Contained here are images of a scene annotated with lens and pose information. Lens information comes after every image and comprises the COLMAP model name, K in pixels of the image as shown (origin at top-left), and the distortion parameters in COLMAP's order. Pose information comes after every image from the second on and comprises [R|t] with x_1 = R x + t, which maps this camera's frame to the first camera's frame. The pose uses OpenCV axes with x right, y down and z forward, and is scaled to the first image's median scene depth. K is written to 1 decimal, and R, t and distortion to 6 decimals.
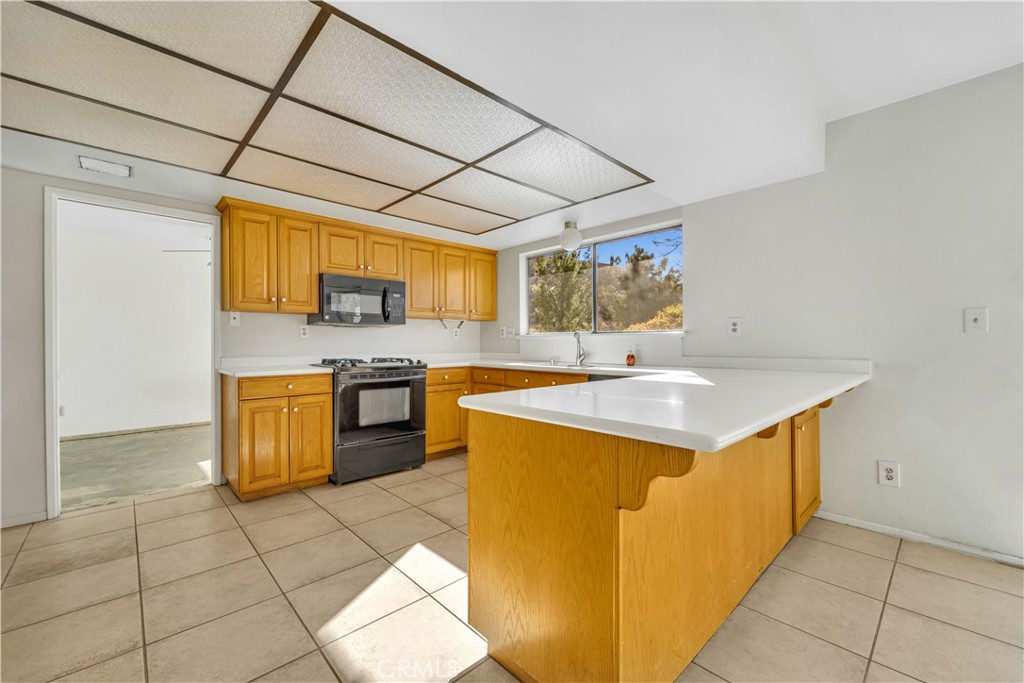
lens RADIAL K [[411.6, 0, 513.6], [0, 411.6, 343.4], [0, 0, 1]] dist [-0.001183, -0.000092]
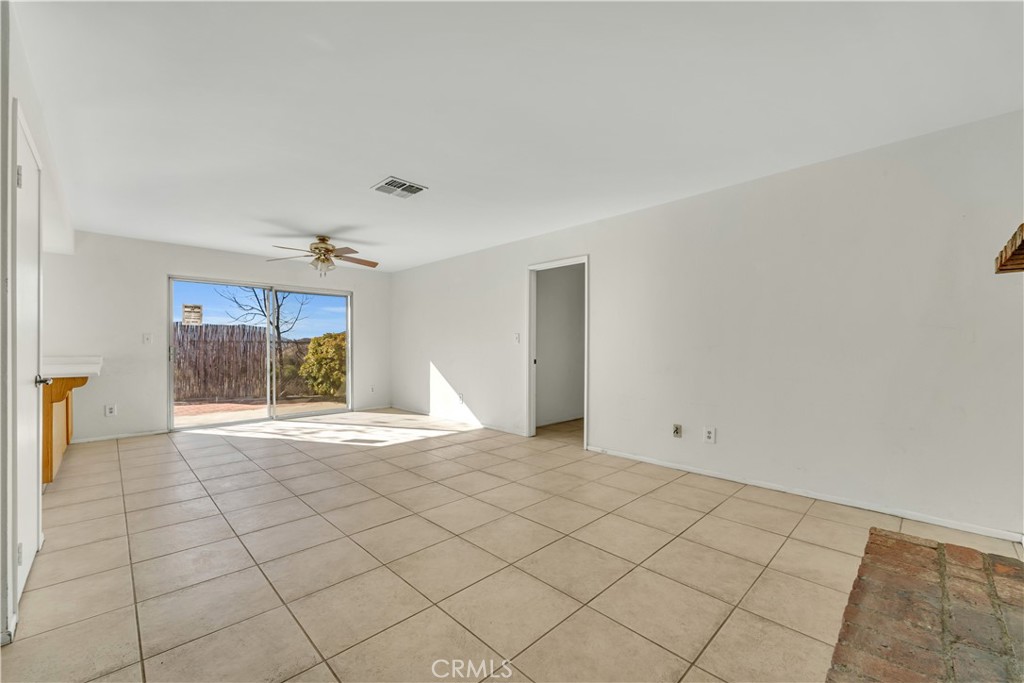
lens RADIAL K [[412.9, 0, 516.3], [0, 412.9, 351.0], [0, 0, 1]] dist [0.001235, 0.000208]
pose [[-0.030990, -0.004799, 0.999508, -0.788339], [0.000019, 0.999988, 0.004802, 0.000831], [-0.999520, 0.000167, -0.030989, -0.629845]]
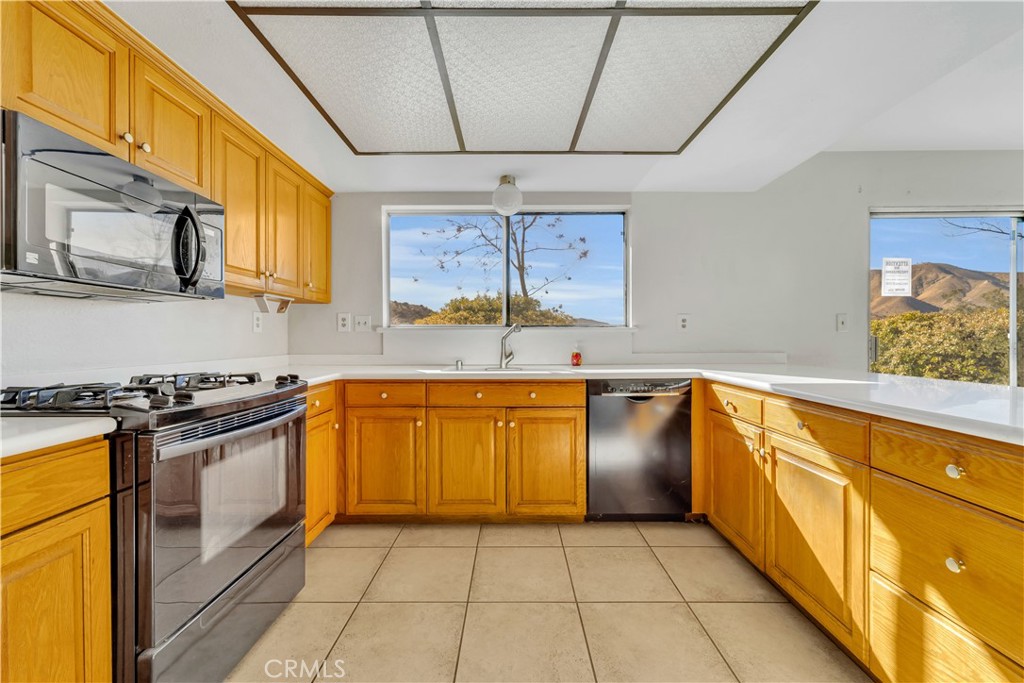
lens RADIAL K [[415.1, 0, 514.3], [0, 415.1, 338.1], [0, 0, 1]] dist [0.000949, -0.000131]
pose [[0.684799, 0.000141, 0.728732, -0.392248], [0.001958, 0.999996, -0.002034, -0.001301], [-0.728729, 0.002820, 0.684796, 0.465664]]
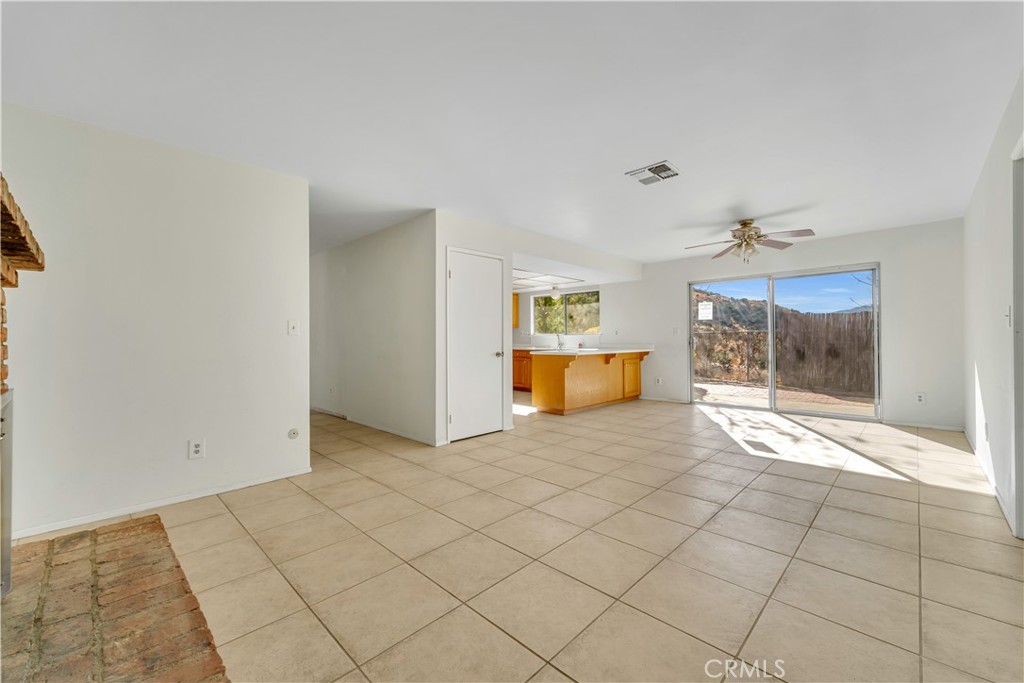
lens RADIAL K [[415.1, 0, 514.3], [0, 415.1, 338.1], [0, 0, 1]] dist [0.000949, -0.000131]
pose [[0.998934, -0.000433, 0.046155, -0.193474], [0.000516, 0.999998, -0.001785, -0.001169], [-0.046154, 0.001807, 0.998933, -1.286659]]
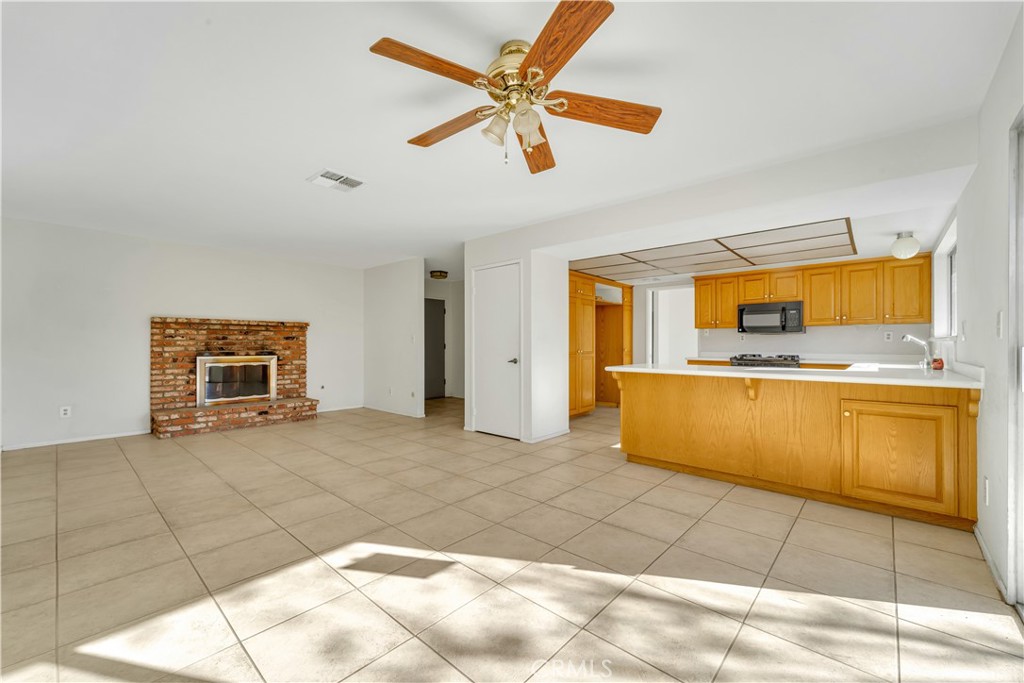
lens RADIAL K [[411.6, 0, 513.6], [0, 411.6, 343.4], [0, 0, 1]] dist [-0.001183, -0.000092]
pose [[0.084476, 0.002299, -0.996423, 1.086664], [-0.000886, 0.999997, 0.002232, -0.009317], [0.996425, 0.000695, 0.084478, -0.085914]]
